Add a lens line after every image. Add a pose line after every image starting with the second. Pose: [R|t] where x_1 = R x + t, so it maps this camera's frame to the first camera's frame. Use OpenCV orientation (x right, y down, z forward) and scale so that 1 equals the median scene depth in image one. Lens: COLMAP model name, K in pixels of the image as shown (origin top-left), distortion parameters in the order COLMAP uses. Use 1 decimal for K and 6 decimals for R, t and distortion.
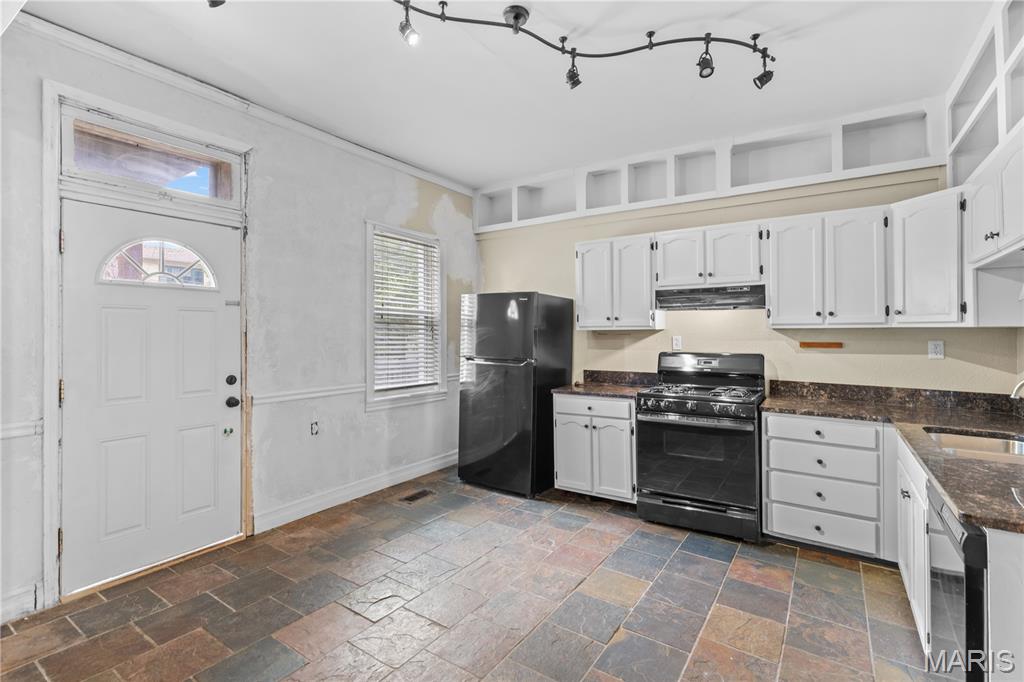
lens RADIAL K [[465.4, 0, 513.4], [0, 465.4, 333.7], [0, 0, 1]] dist [0.002574, -0.002164]
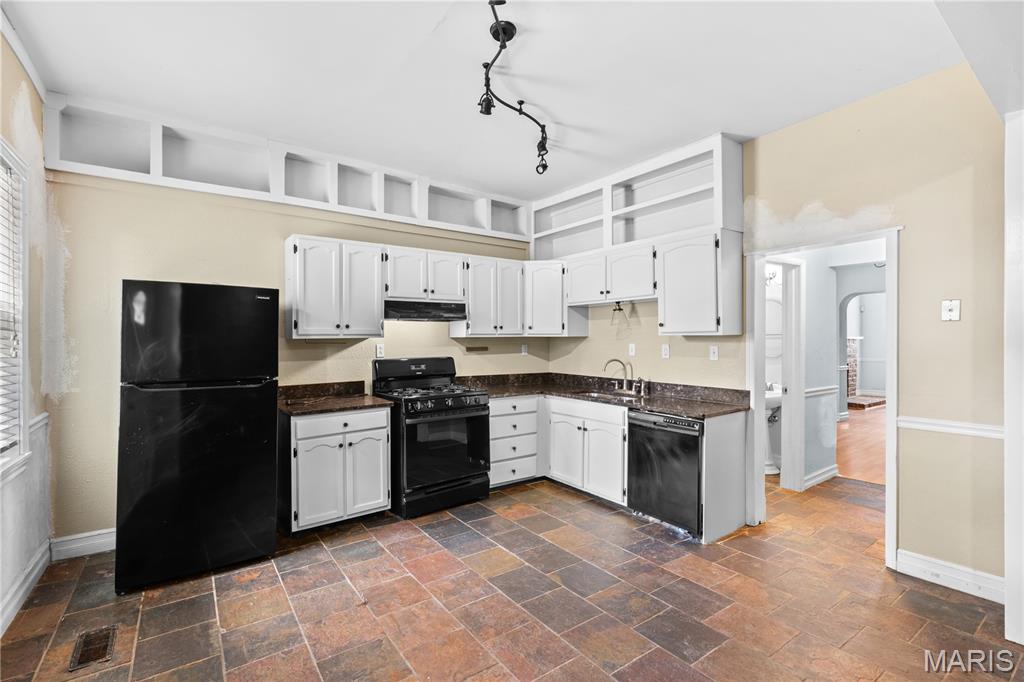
lens RADIAL K [[465.4, 0, 501.7], [0, 465.4, 346.8], [0, 0, 1]] dist [0.002574, -0.002164]
pose [[0.351693, -0.017382, 0.935954, -0.629724], [0.008474, 0.999846, 0.015384, -0.003779], [-0.936077, 0.002520, 0.351786, 0.428718]]
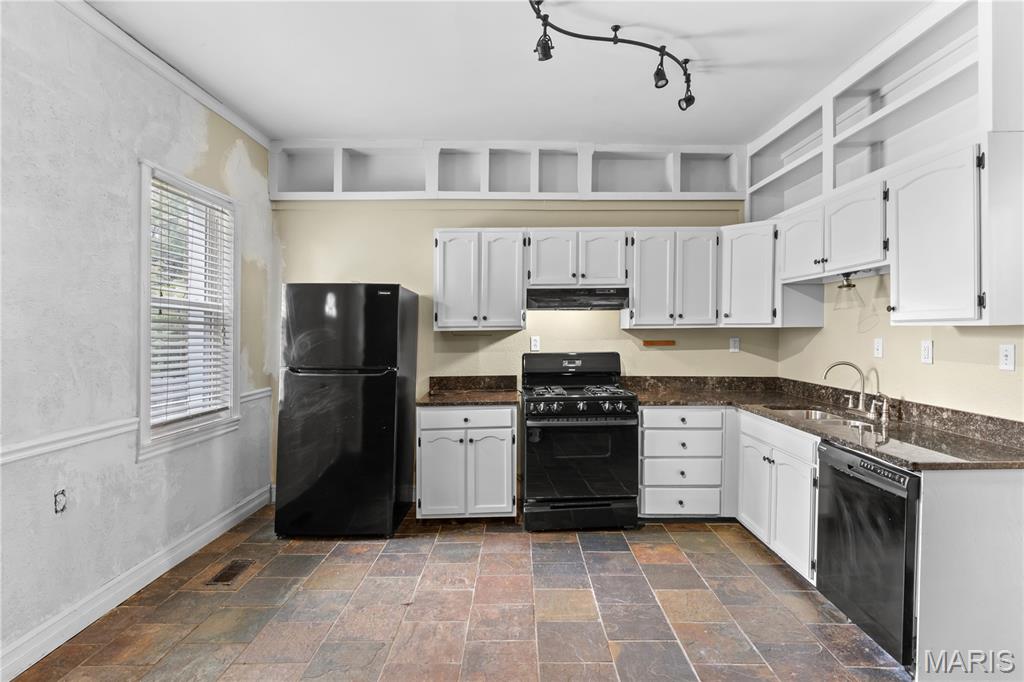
lens RADIAL K [[521.3, 0, 521.4], [0, 521.3, 339.2], [0, 0, 1]] dist [-0.001733, -0.001298]
pose [[0.824953, -0.015160, 0.564997, -0.331483], [0.008028, 0.999854, 0.015106, -0.006998], [-0.565144, -0.007926, 0.824954, 0.139118]]
